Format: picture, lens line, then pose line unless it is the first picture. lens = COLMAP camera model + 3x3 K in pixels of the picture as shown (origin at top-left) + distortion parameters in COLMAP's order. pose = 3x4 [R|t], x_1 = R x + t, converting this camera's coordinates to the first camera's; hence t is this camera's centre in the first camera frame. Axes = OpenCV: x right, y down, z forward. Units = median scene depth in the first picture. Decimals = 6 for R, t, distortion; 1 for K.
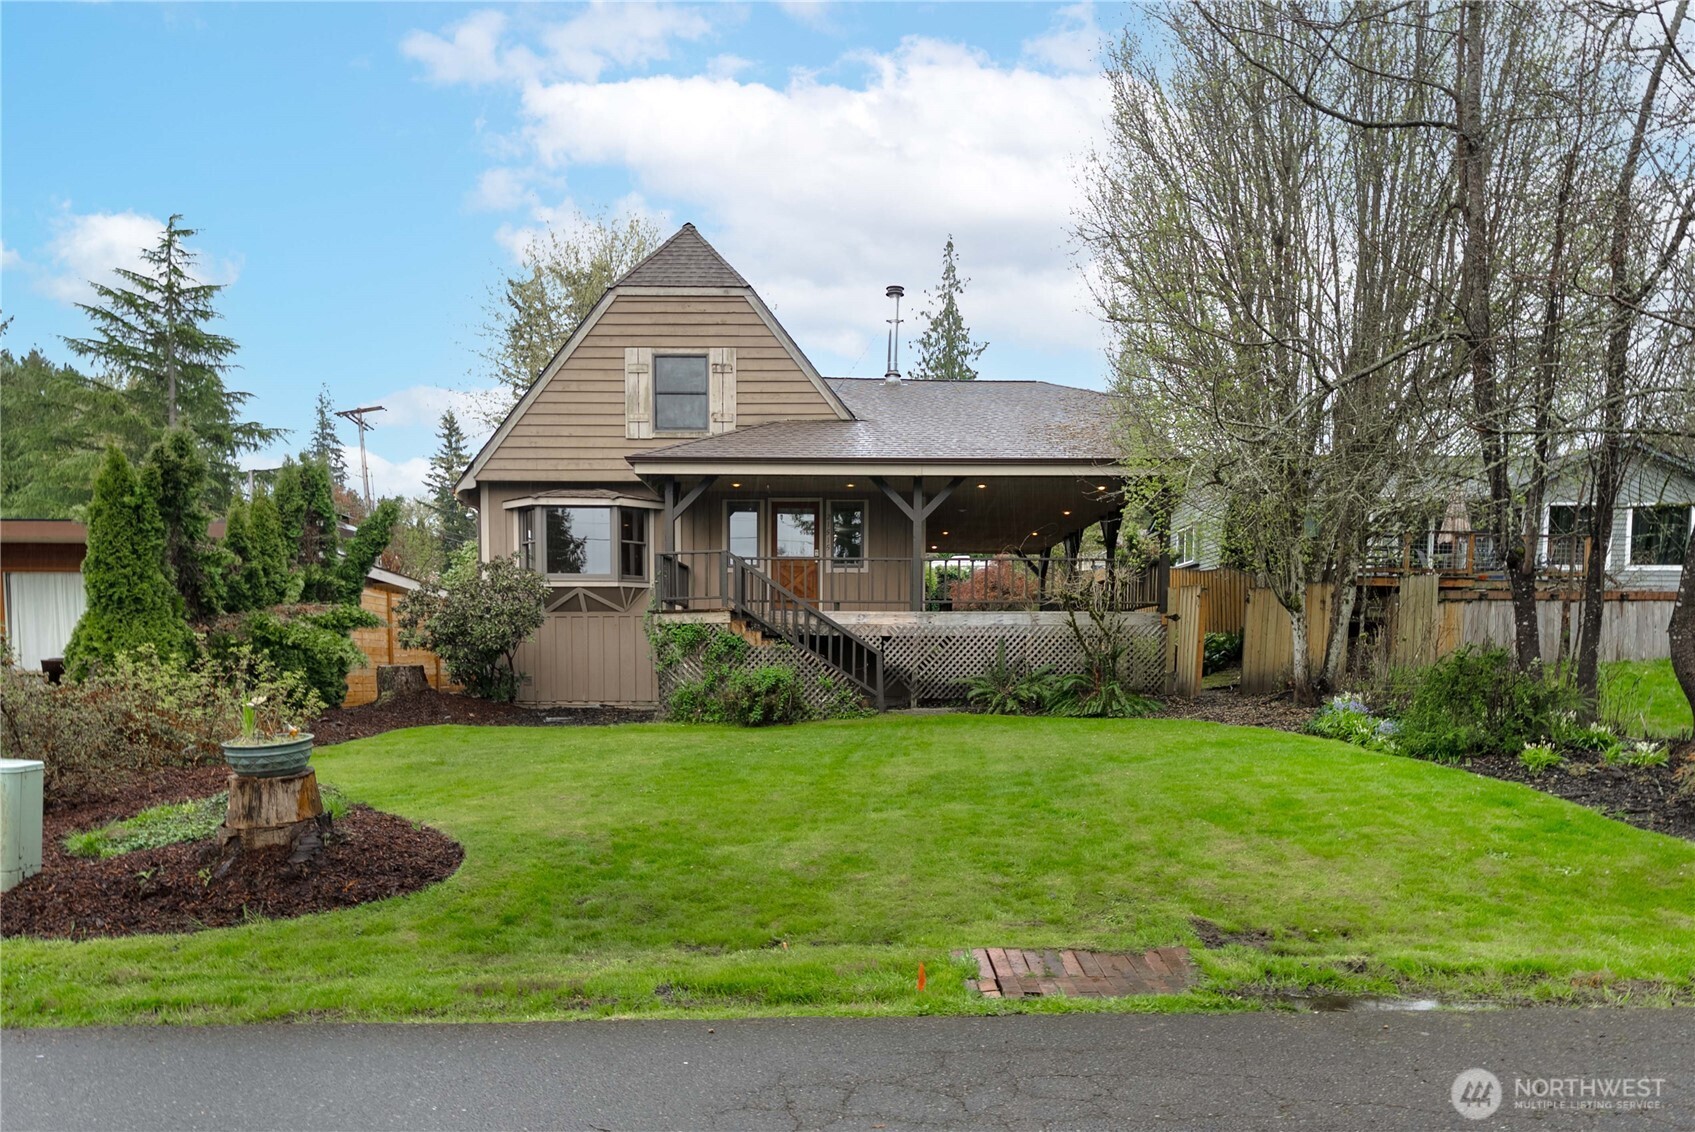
lens RADIAL K [[676.6, 0, 847.6], [0, 676.6, 576.6], [0, 0, 1]] dist [-0.002242, 0.000351]
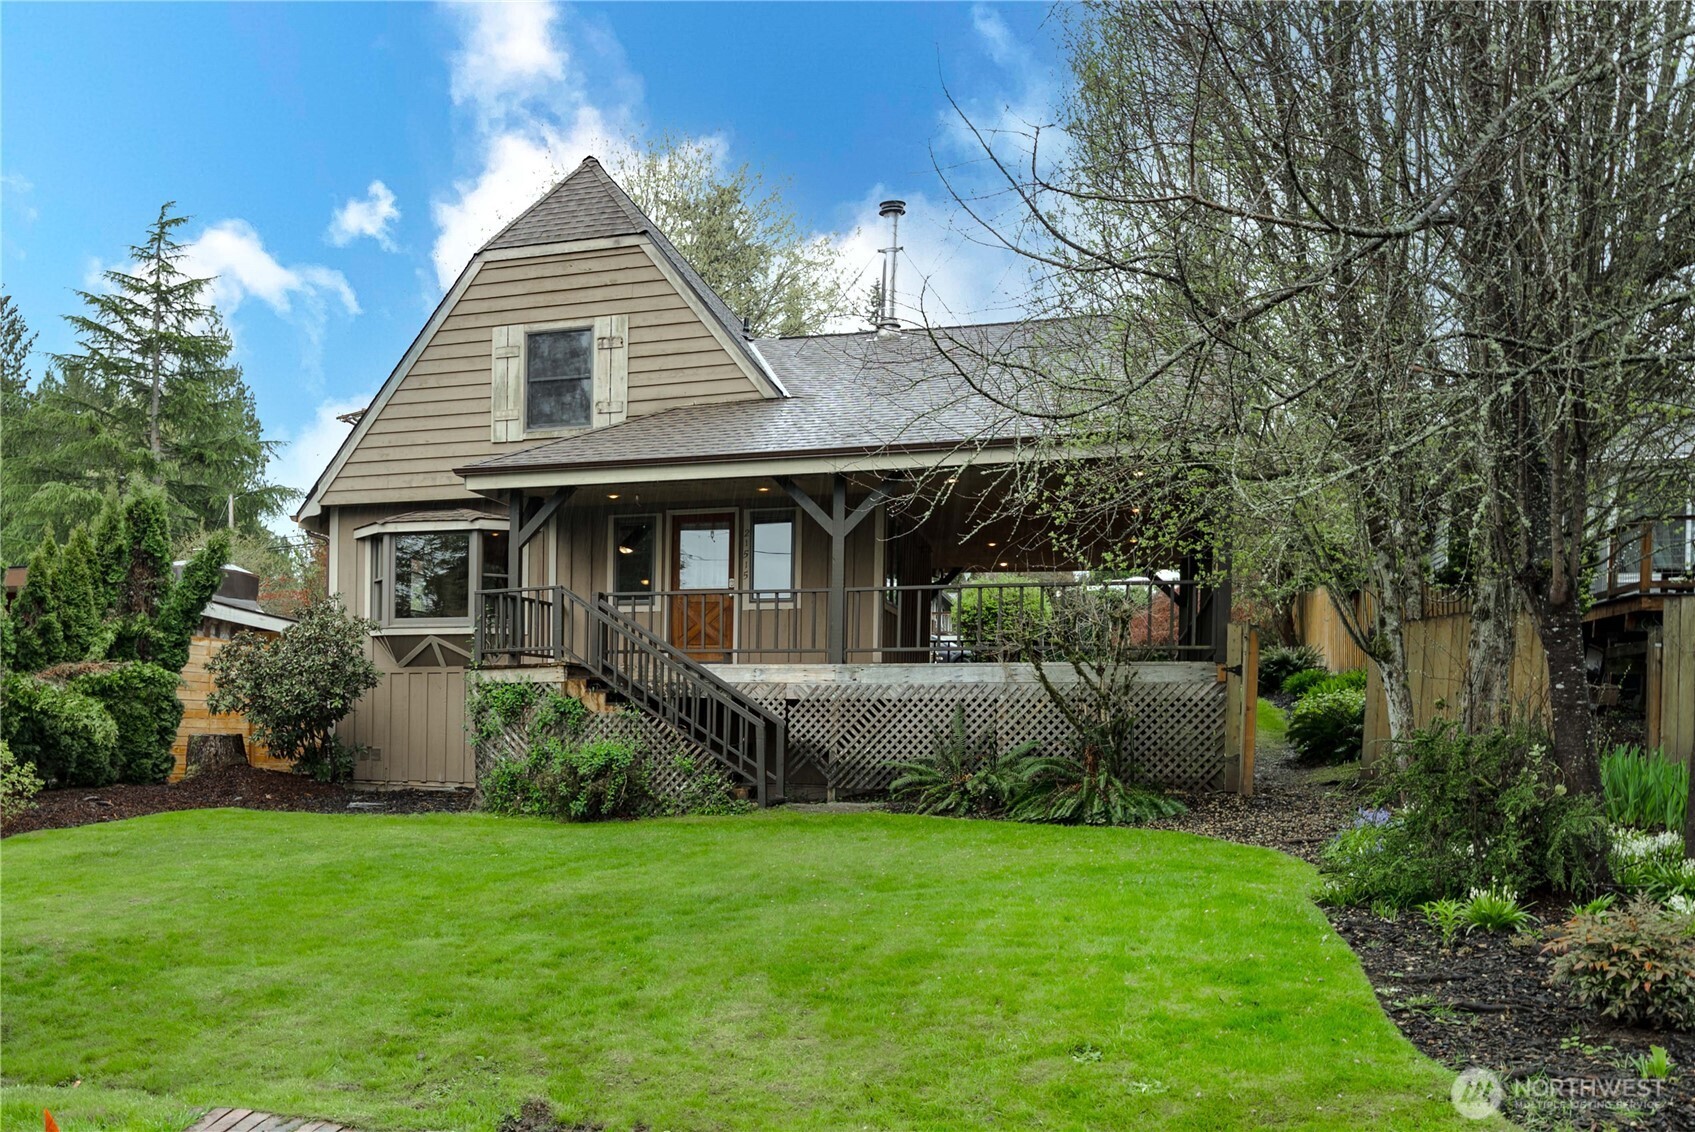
lens RADIAL K [[981.0, 0, 847.2], [0, 981.0, 561.5], [0, 0, 1]] dist [0.000329, 0.000255]
pose [[0.972209, -0.030901, -0.232067, 0.357557], [0.021053, 0.998774, -0.044792, -0.009038], [0.233167, 0.038661, 0.971668, 0.004287]]
